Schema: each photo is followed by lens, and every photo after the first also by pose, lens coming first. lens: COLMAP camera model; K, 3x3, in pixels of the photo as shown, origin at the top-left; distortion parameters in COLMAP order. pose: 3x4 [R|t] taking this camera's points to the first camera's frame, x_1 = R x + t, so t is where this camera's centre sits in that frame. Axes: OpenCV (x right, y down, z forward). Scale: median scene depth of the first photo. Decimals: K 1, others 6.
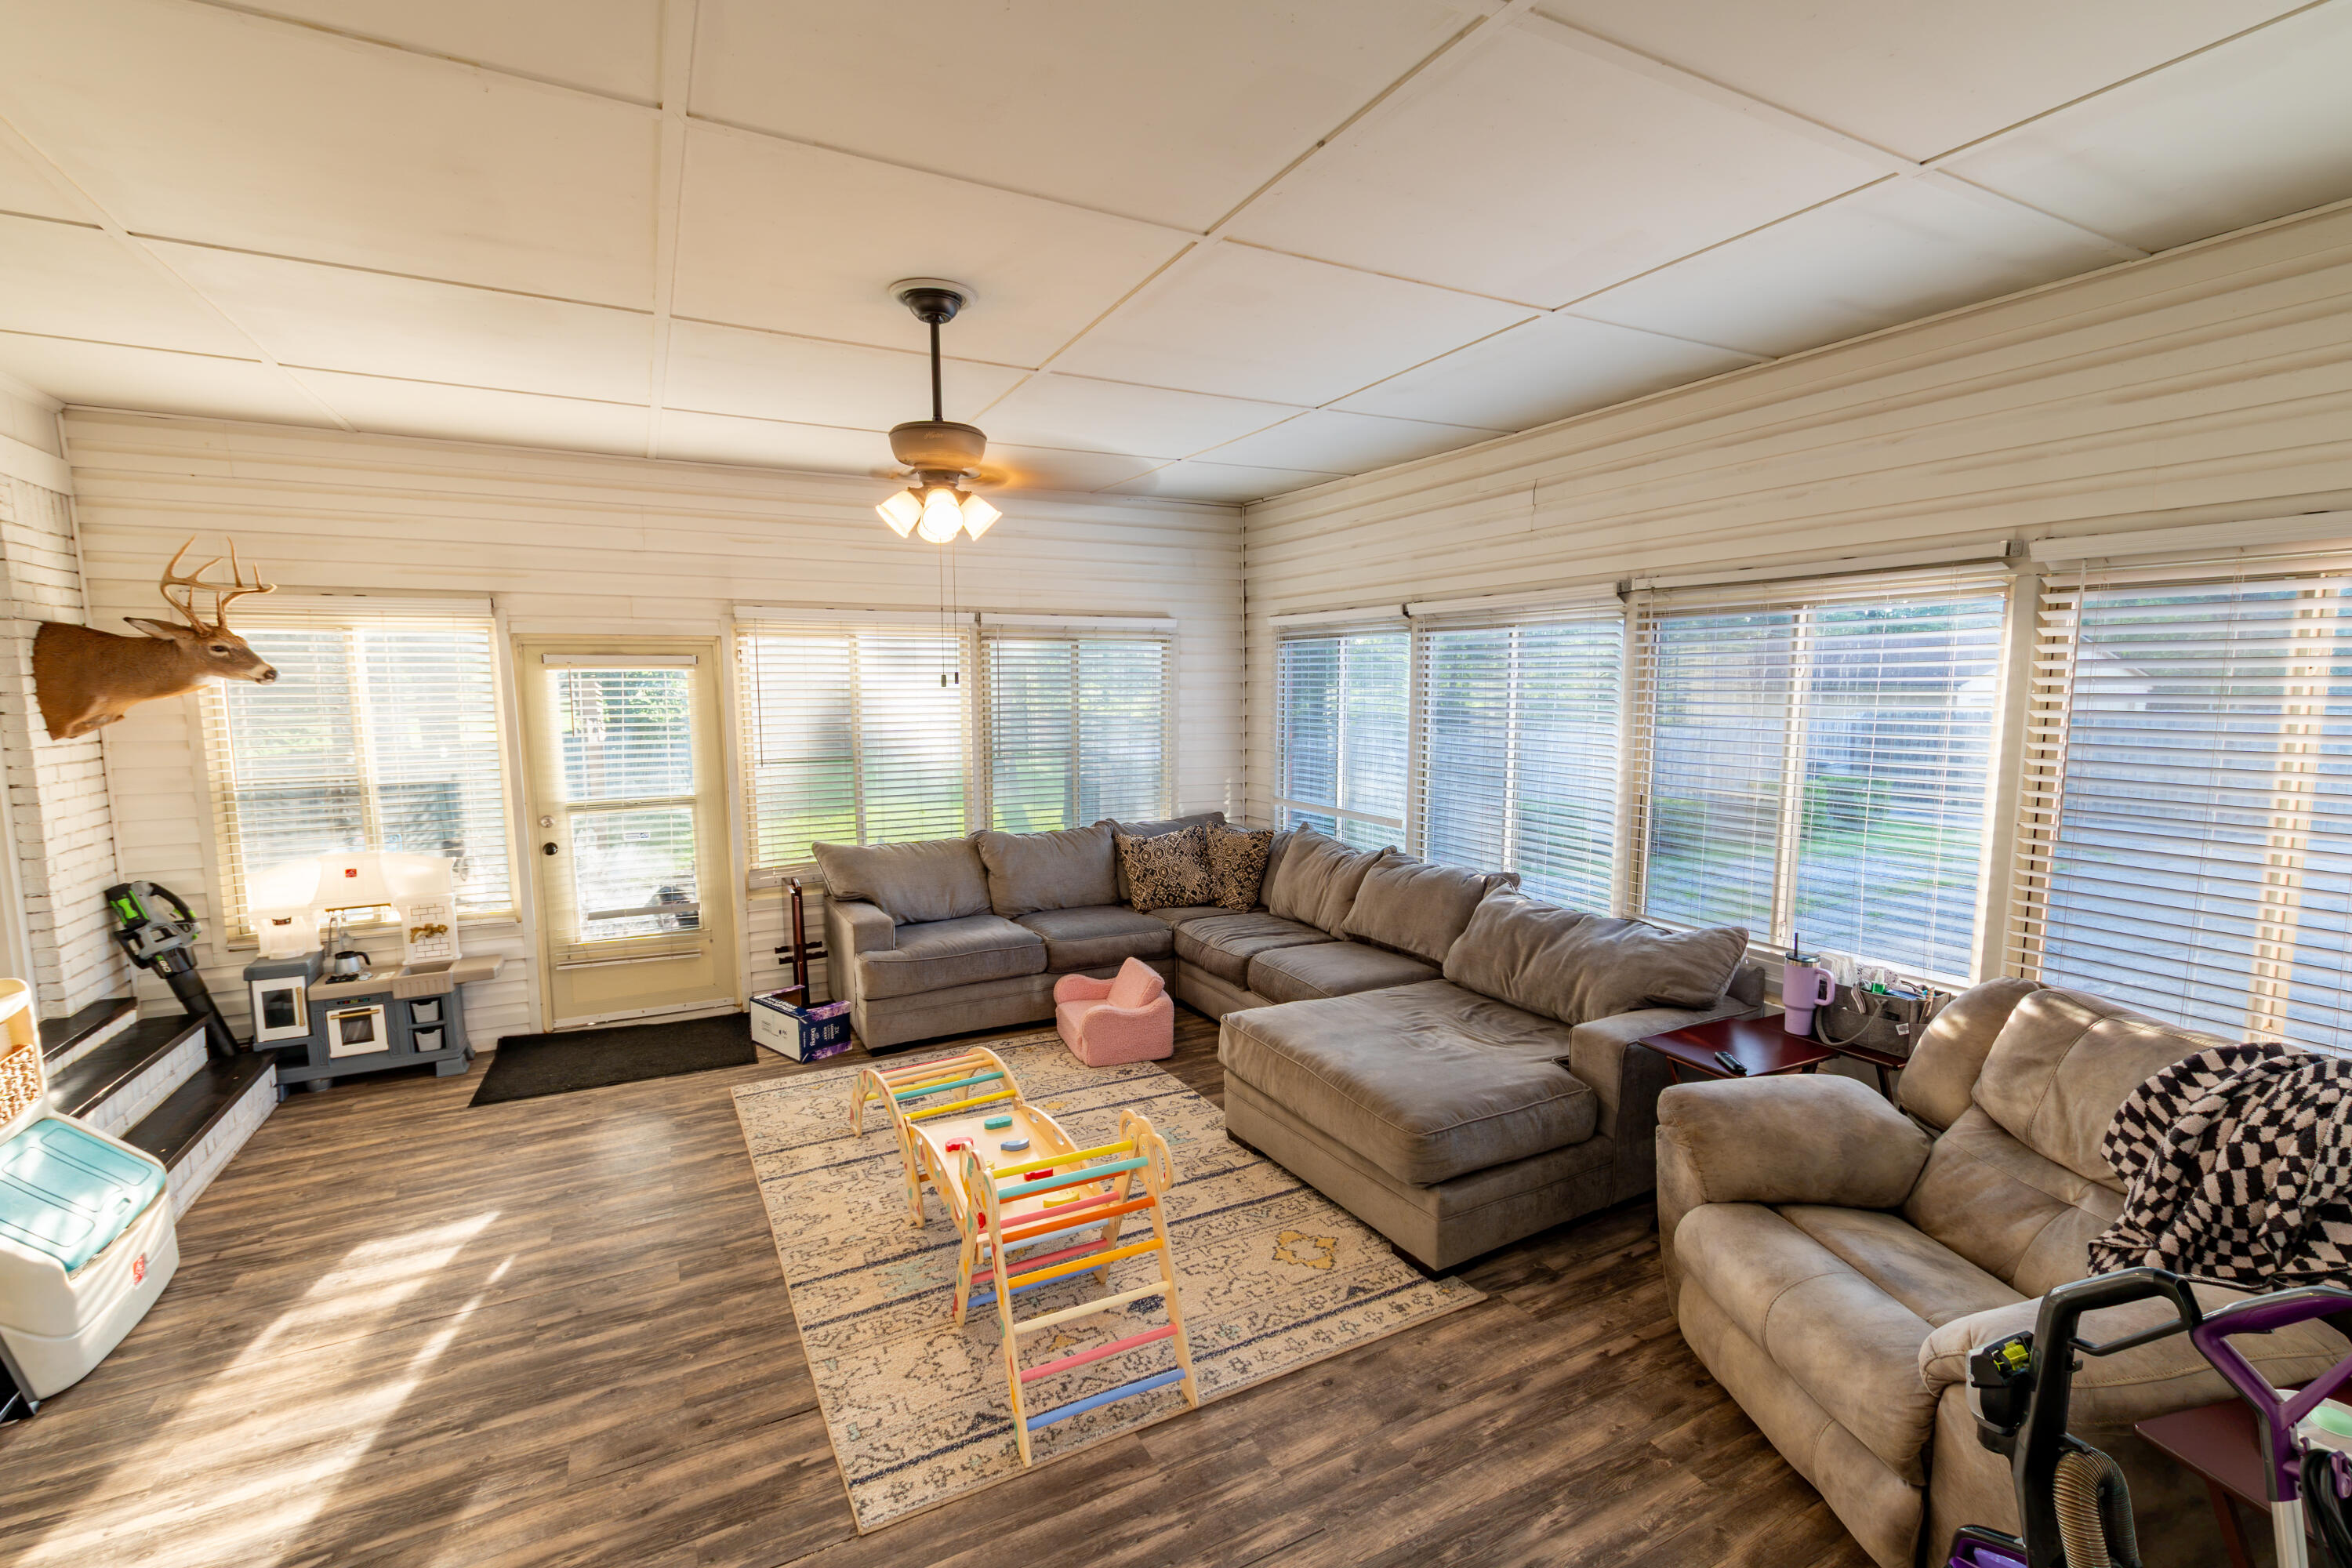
lens RADIAL K [[1019.5, 0, 1174.0], [0, 1019.5, 798.1], [0, 0, 1]] dist [0.011609, -0.005320]
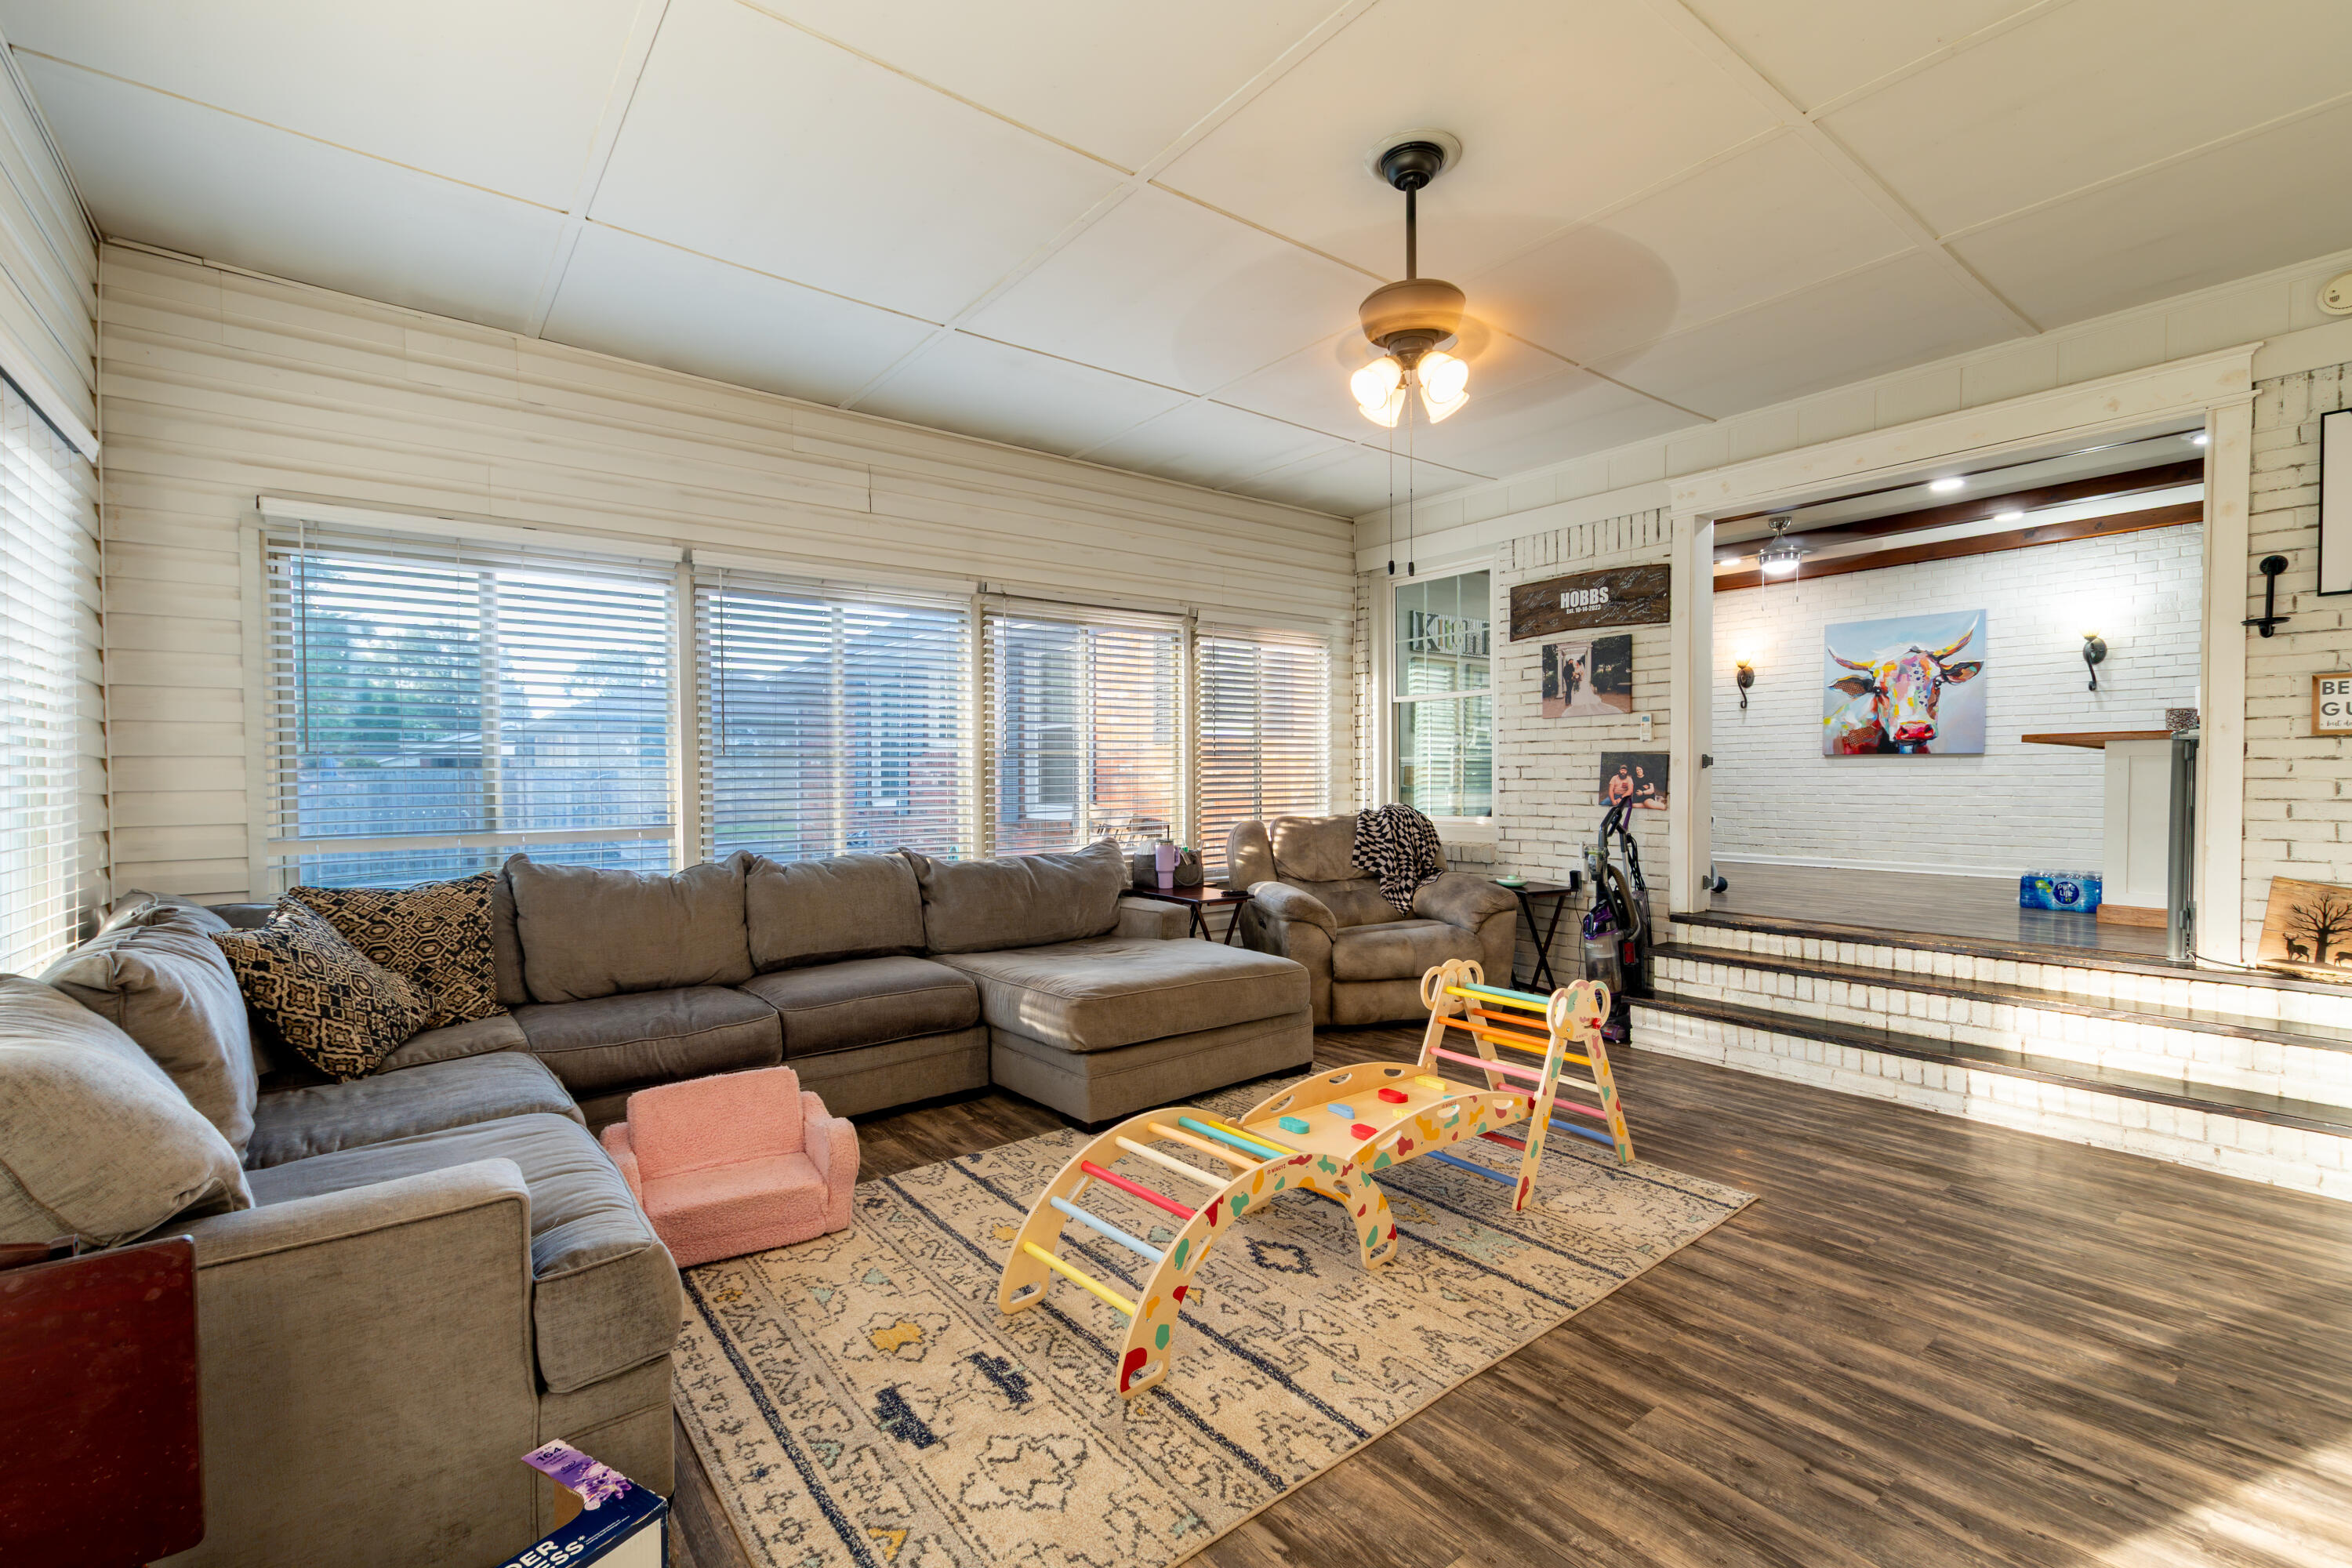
lens RADIAL K [[1019.5, 0, 1174.0], [0, 1019.5, 798.1], [0, 0, 1]] dist [0.011609, -0.005320]
pose [[-0.176203, -0.020779, 0.984135, -0.734239], [0.122863, 0.991495, 0.042932, 0.015634], [-0.976656, 0.128479, -0.172151, 0.941217]]
